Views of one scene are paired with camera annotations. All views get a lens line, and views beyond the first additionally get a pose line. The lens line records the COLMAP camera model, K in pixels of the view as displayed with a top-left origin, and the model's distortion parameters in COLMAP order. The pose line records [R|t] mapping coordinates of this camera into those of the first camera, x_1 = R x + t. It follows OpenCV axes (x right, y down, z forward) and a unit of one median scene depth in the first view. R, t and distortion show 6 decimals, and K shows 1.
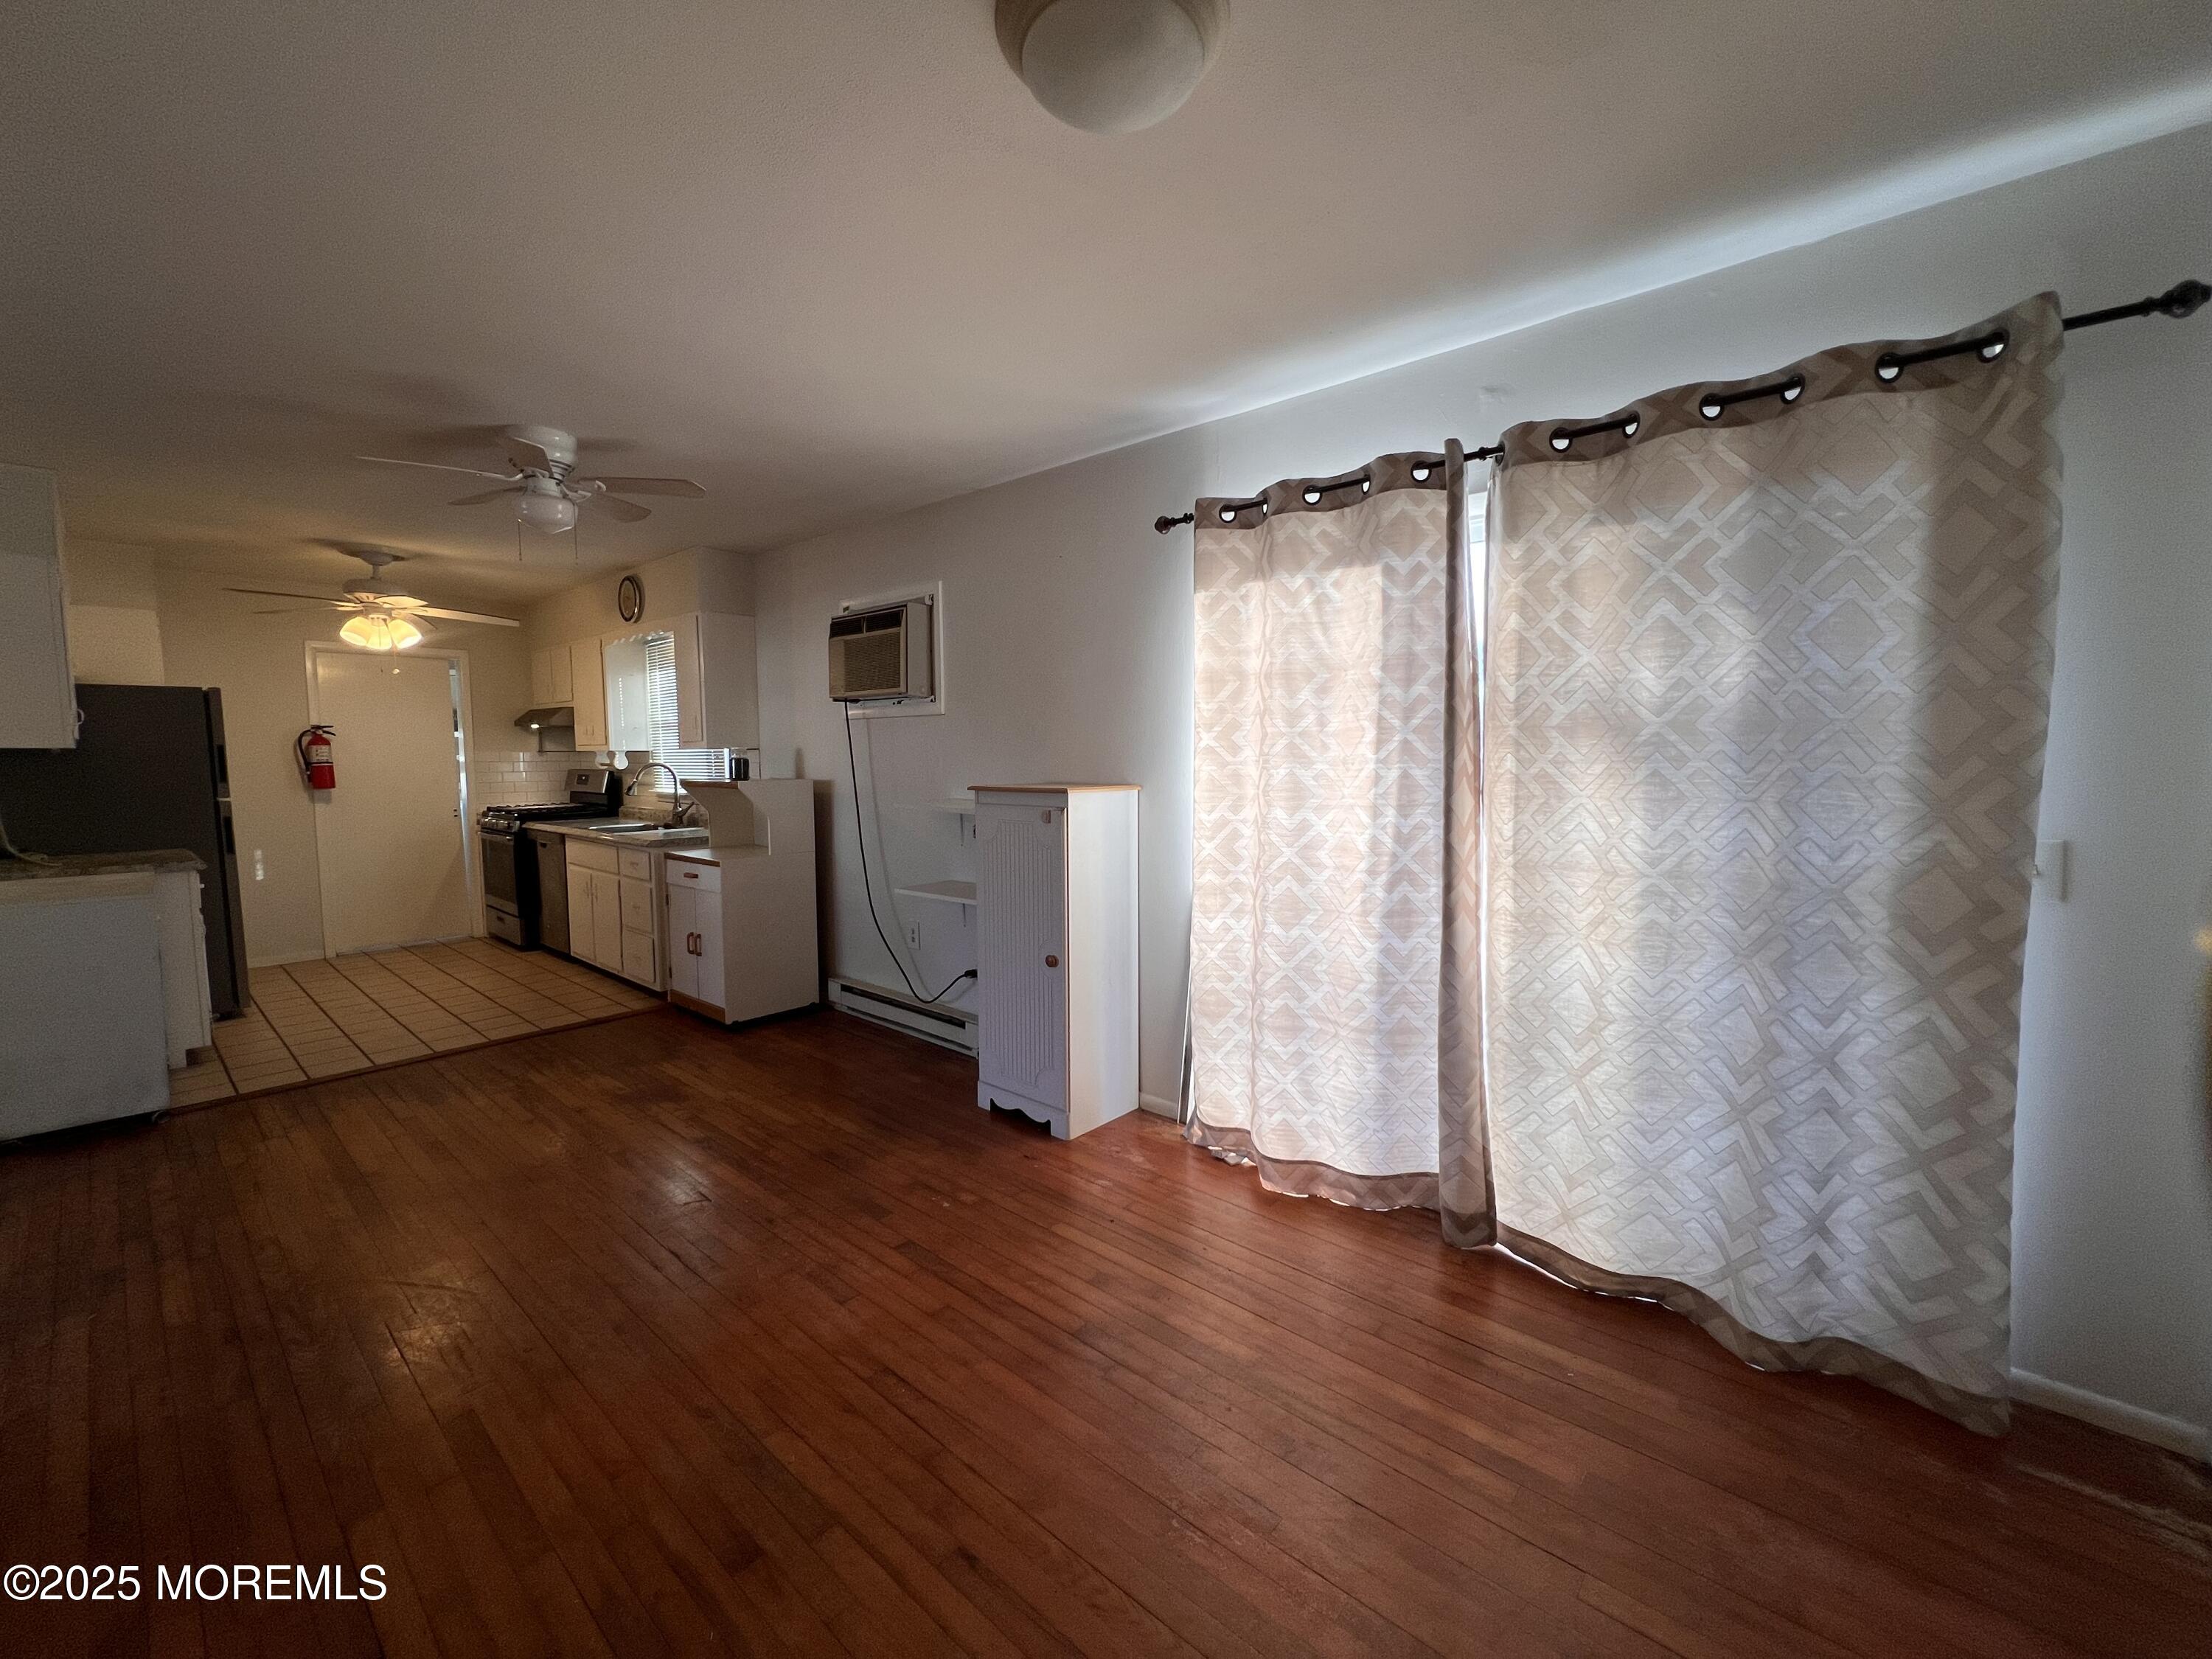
lens RADIAL K [[891.4, 0, 1106.0], [0, 891.4, 829.5], [0, 0, 1]] dist [-0.006588, -0.000008]
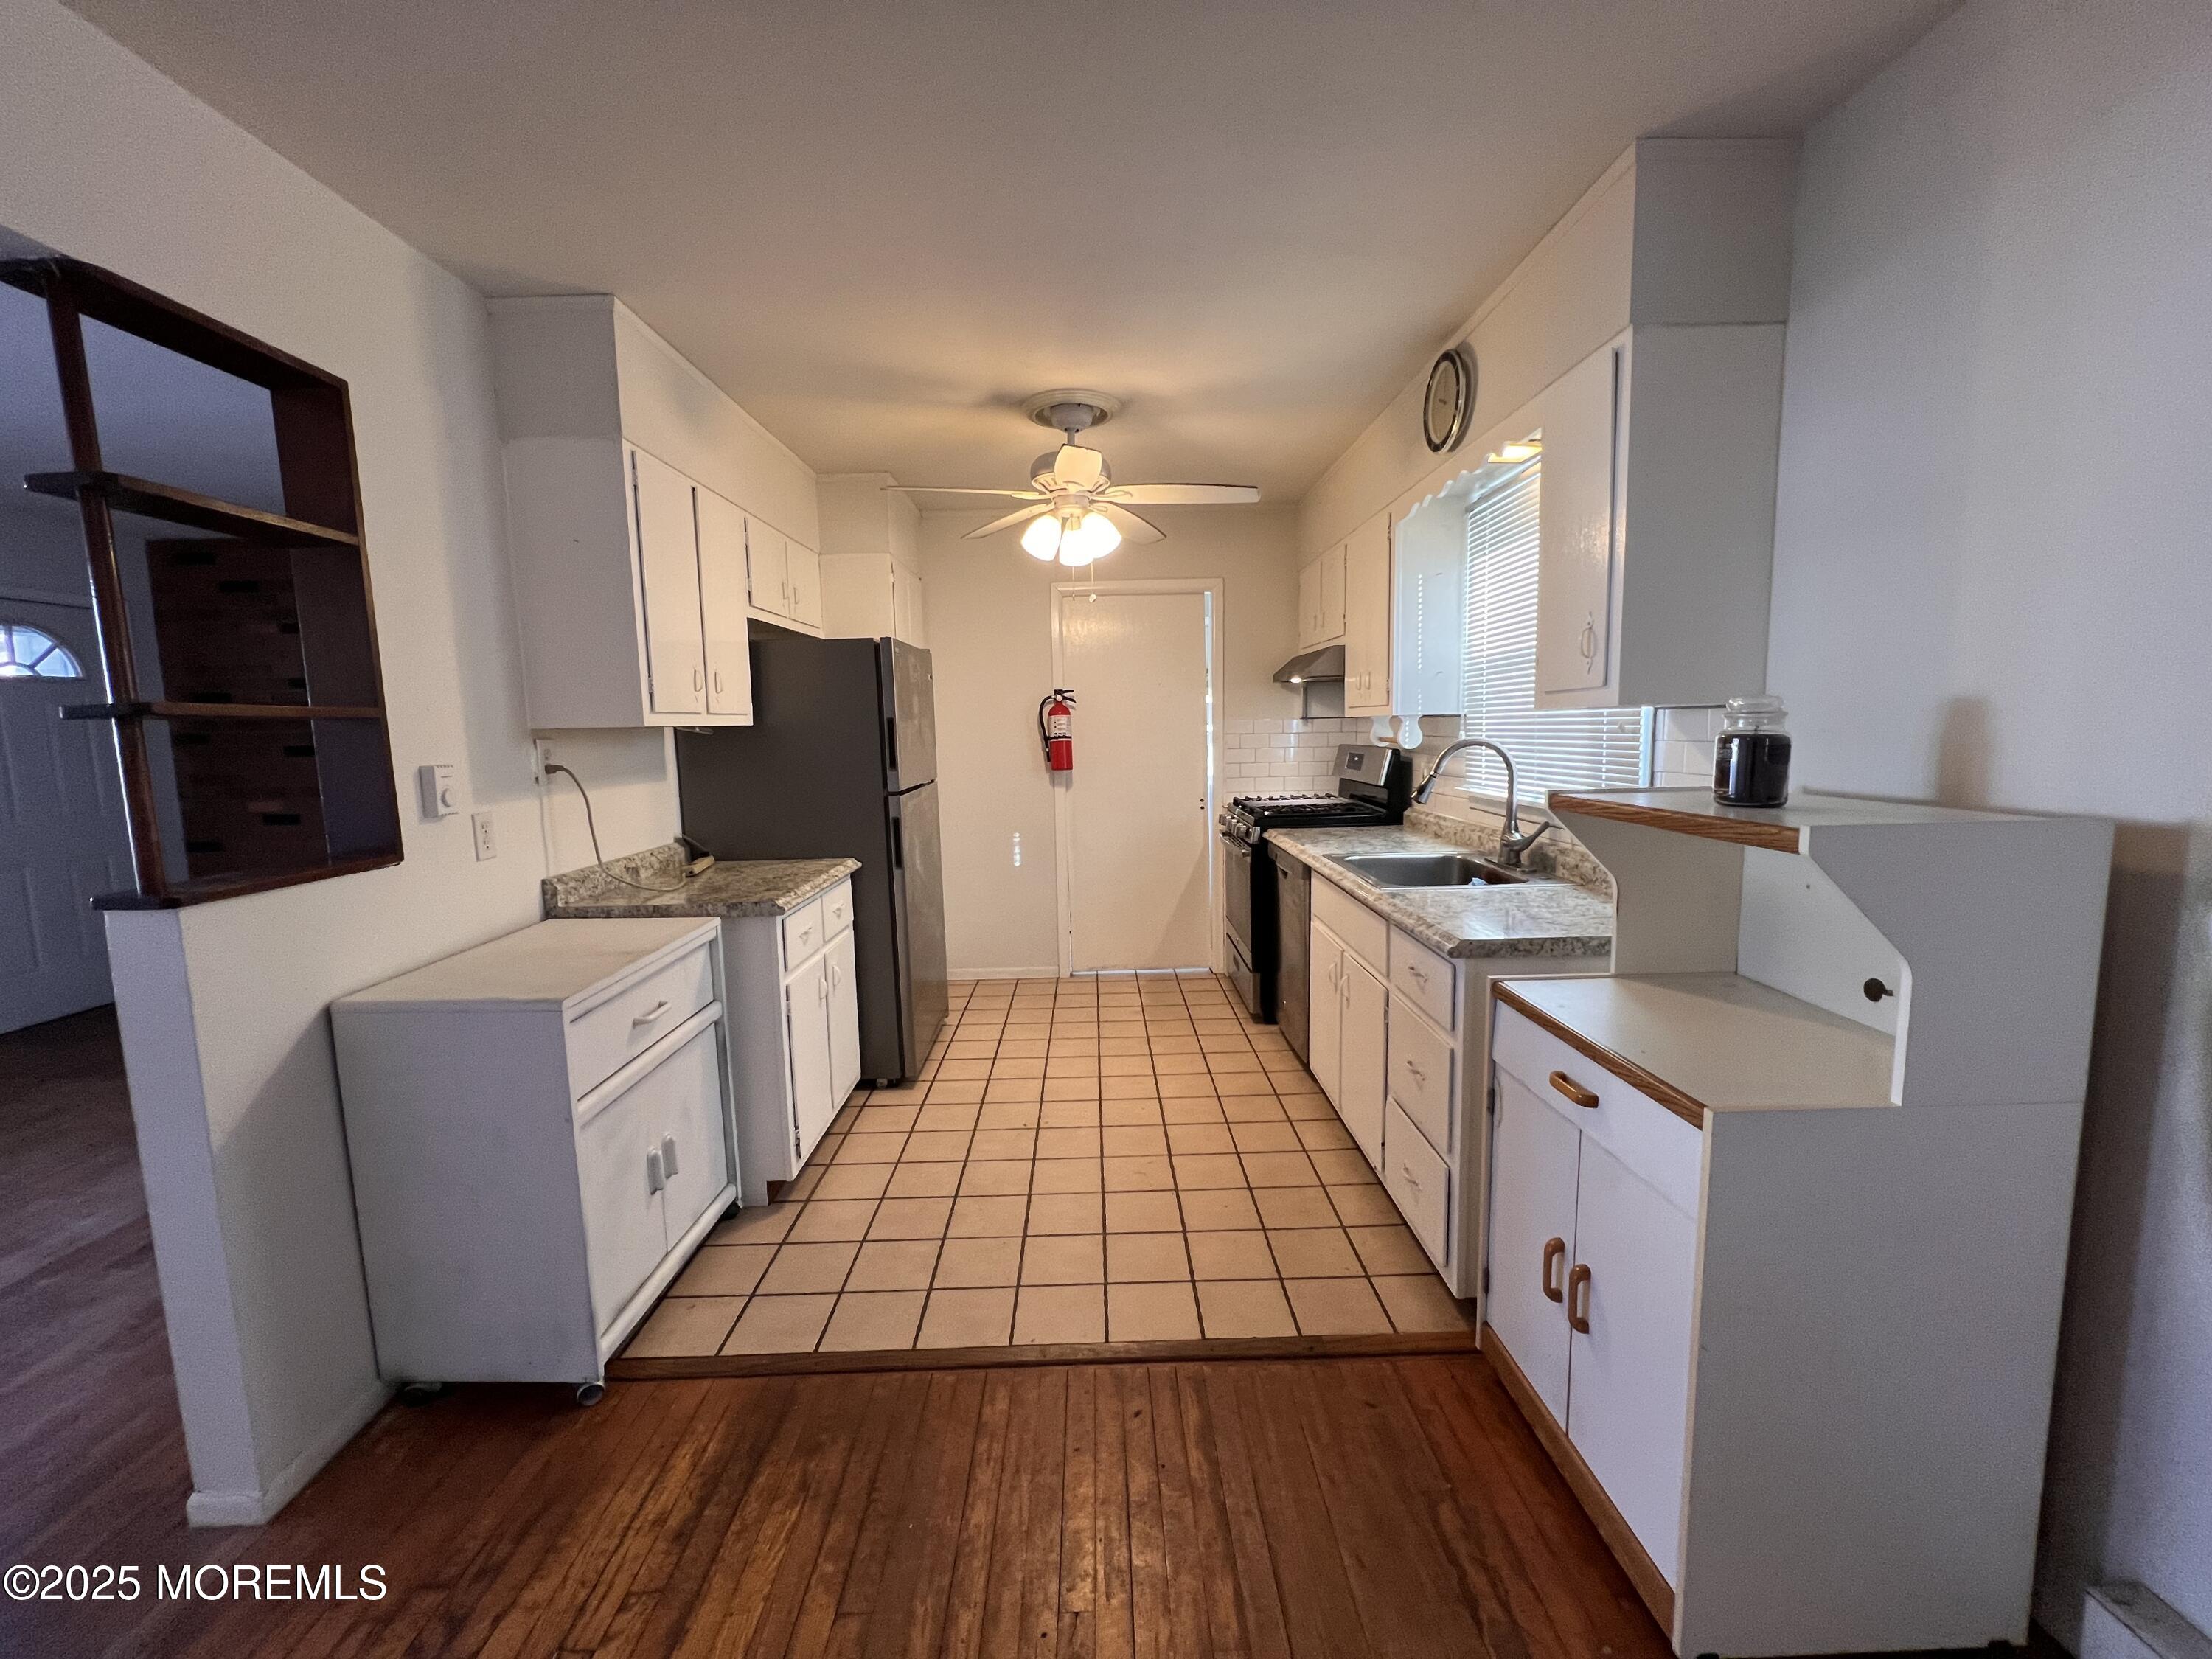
lens RADIAL K [[891.4, 0, 1106.0], [0, 891.4, 829.5], [0, 0, 1]] dist [-0.006588, -0.000008]
pose [[0.671843, 0.076035, -0.736780, -0.261908], [-0.043797, 0.997055, 0.062958, -0.044617], [0.739397, -0.010029, 0.673195, 0.489723]]
